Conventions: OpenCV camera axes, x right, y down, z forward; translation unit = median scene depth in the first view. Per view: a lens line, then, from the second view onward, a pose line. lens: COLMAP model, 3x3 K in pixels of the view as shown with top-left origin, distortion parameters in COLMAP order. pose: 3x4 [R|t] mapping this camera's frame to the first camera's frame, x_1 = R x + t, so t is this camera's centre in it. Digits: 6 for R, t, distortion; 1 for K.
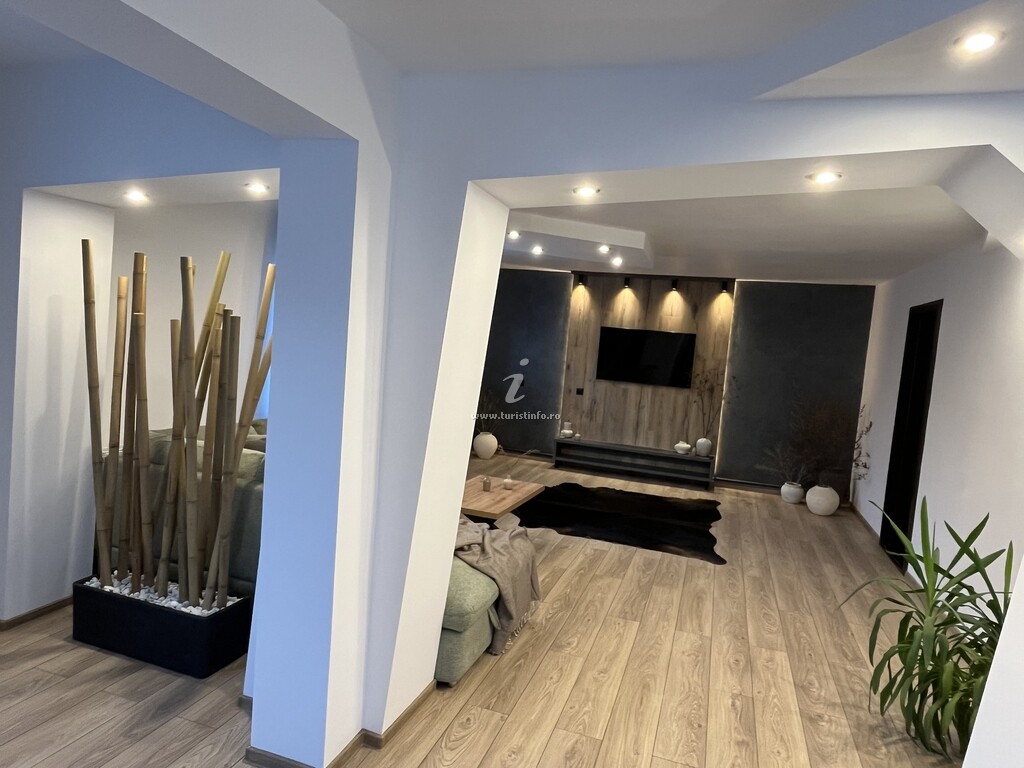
lens RADIAL K [[628.4, 0, 512.0], [0, 628.4, 384.0], [0, 0, 1]] dist [-0.006143, -0.001309]
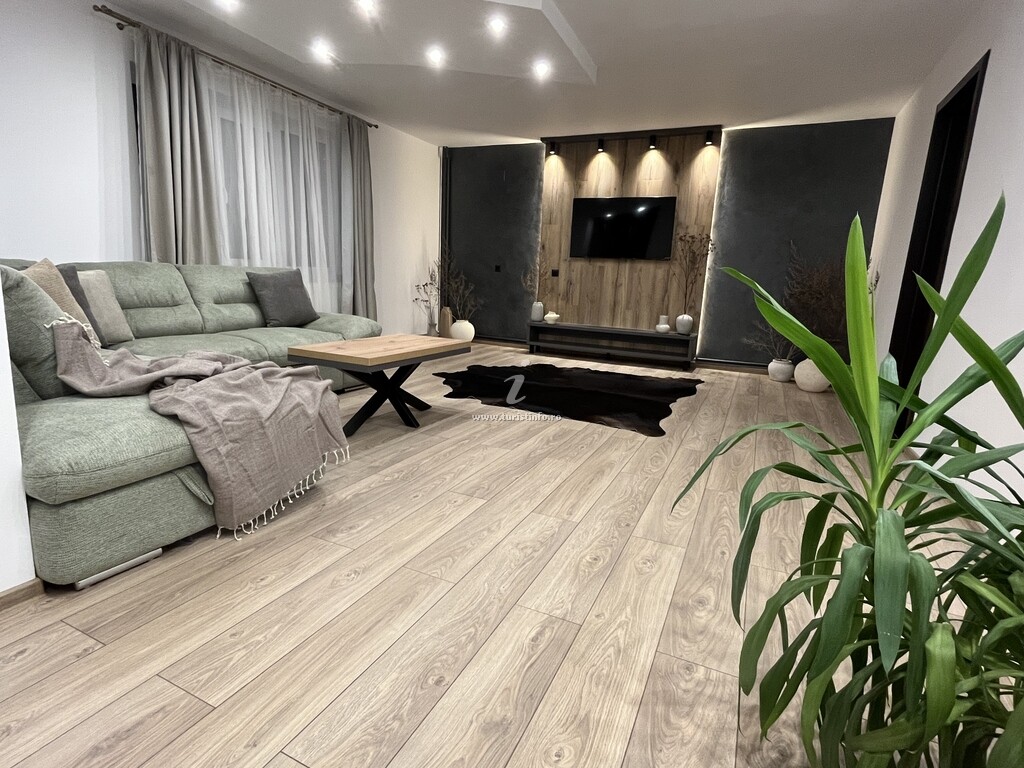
lens RADIAL K [[515.6, 0, 512.0], [0, 515.6, 384.0], [0, 0, 1]] dist [-0.003655, -0.000879]
pose [[0.992154, -0.012228, -0.124424, 0.154151], [0.027977, 0.991683, 0.125627, 0.088250], [0.121853, -0.128123, 0.984244, 0.223501]]
